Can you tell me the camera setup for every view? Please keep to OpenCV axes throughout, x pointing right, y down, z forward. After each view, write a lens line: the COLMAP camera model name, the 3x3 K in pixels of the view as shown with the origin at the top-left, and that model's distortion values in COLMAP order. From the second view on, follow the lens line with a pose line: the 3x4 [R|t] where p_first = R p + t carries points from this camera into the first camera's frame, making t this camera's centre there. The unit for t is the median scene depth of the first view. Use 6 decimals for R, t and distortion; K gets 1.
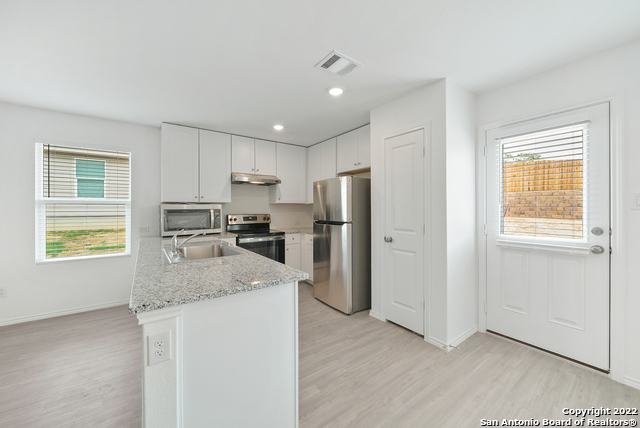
lens RADIAL K [[241.6, 0, 314.8], [0, 241.6, 210.0], [0, 0, 1]] dist [-0.002312, -0.000686]
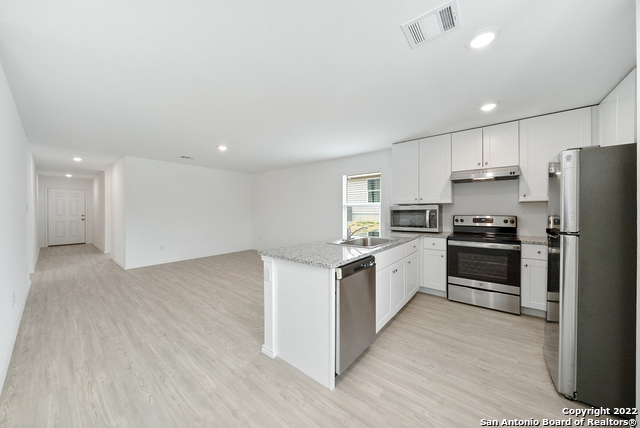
lens RADIAL K [[219.0, 0, 316.7], [0, 219.0, 212.2], [0, 0, 1]] dist [-0.008853, 0.000259]
pose [[0.271125, 0.010133, -0.962491, 0.493887], [-0.001482, 0.999948, 0.010110, -0.001962], [0.962543, -0.001314, 0.271125, 0.325744]]
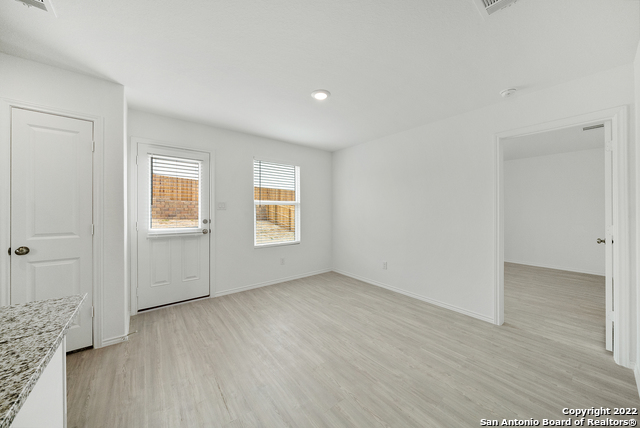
lens RADIAL K [[219.0, 0, 318.6], [0, 219.0, 209.8], [0, 0, 1]] dist [-0.008853, 0.000259]
pose [[-0.056586, 0.001357, 0.998397, -0.369907], [-0.002590, 0.999996, -0.001506, -0.000501], [-0.998394, -0.002671, -0.056583, 0.156335]]
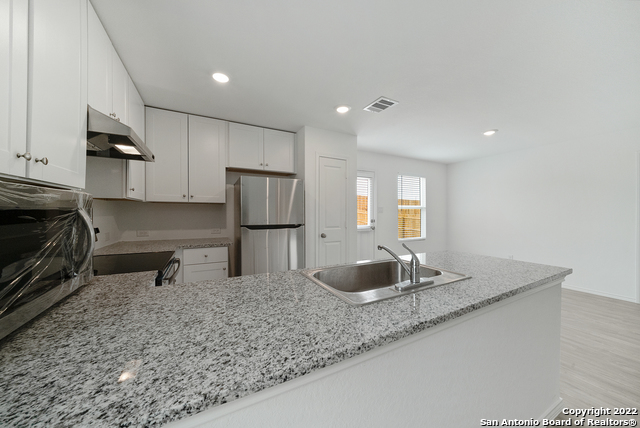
lens RADIAL K [[219.0, 0, 316.8], [0, 219.0, 214.8], [0, 0, 1]] dist [-0.008853, 0.000259]
pose [[0.144201, -0.012167, 0.989474, -0.840119], [-0.005616, 0.999898, 0.013114, -0.004150], [-0.989532, -0.007448, 0.144118, 0.849067]]
